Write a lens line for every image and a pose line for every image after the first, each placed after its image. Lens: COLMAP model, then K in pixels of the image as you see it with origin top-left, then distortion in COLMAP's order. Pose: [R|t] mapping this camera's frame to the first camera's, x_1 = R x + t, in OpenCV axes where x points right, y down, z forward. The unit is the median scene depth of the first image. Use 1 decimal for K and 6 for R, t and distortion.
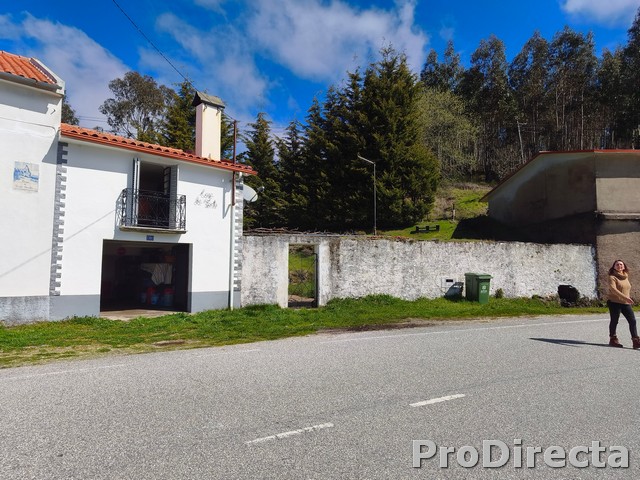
lens RADIAL K [[426.2, 0, 313.8], [0, 426.2, 243.6], [0, 0, 1]] dist [0.021076, -0.014648]
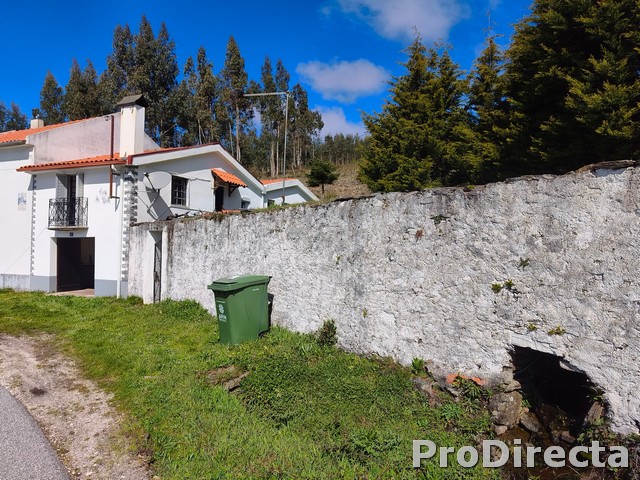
lens RADIAL K [[426.2, 0, 321.5], [0, 426.2, 241.1], [0, 0, 1]] dist [0.021076, -0.014648]
pose [[0.410218, -0.019921, -0.911770, 0.849246], [0.054978, 0.998483, 0.002919, 0.034082], [0.910329, -0.051325, 0.410691, 0.902484]]
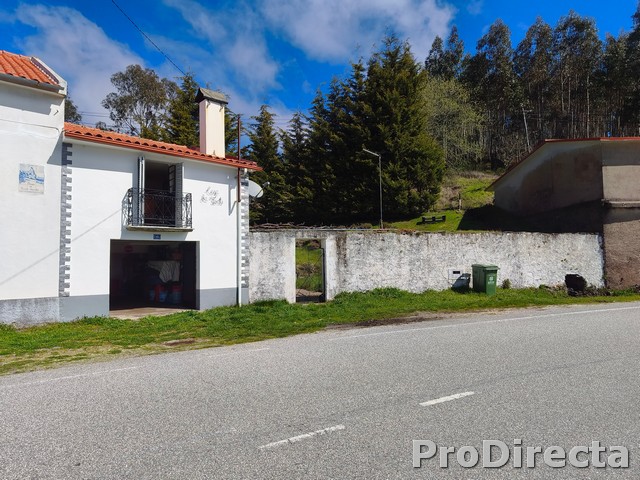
lens RADIAL K [[426.2, 0, 318.7], [0, 426.2, 244.3], [0, 0, 1]] dist [0.021076, -0.014648]
pose [[0.999804, -0.019586, -0.002944, -0.001248], [0.019649, 0.999538, 0.023194, -0.009010], [0.002488, -0.023247, 0.999727, -0.000877]]
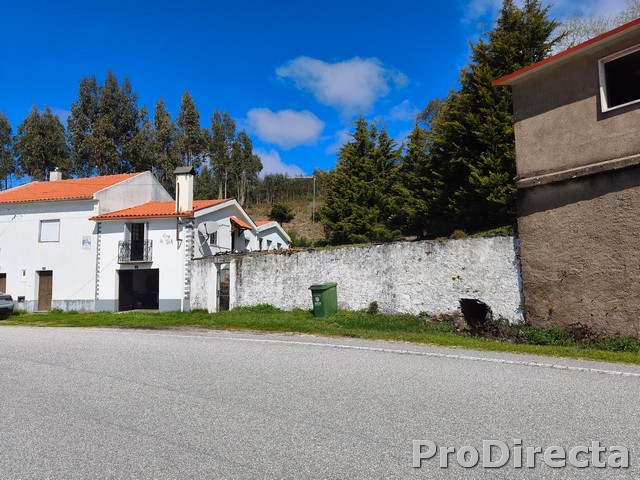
lens RADIAL K [[426.2, 0, 320.3], [0, 426.2, 242.7], [0, 0, 1]] dist [0.021076, -0.014648]
pose [[0.569494, -0.090602, -0.816987, 1.134687], [0.075315, 0.995478, -0.057897, 0.034892], [0.818538, -0.028559, 0.573742, 0.486346]]
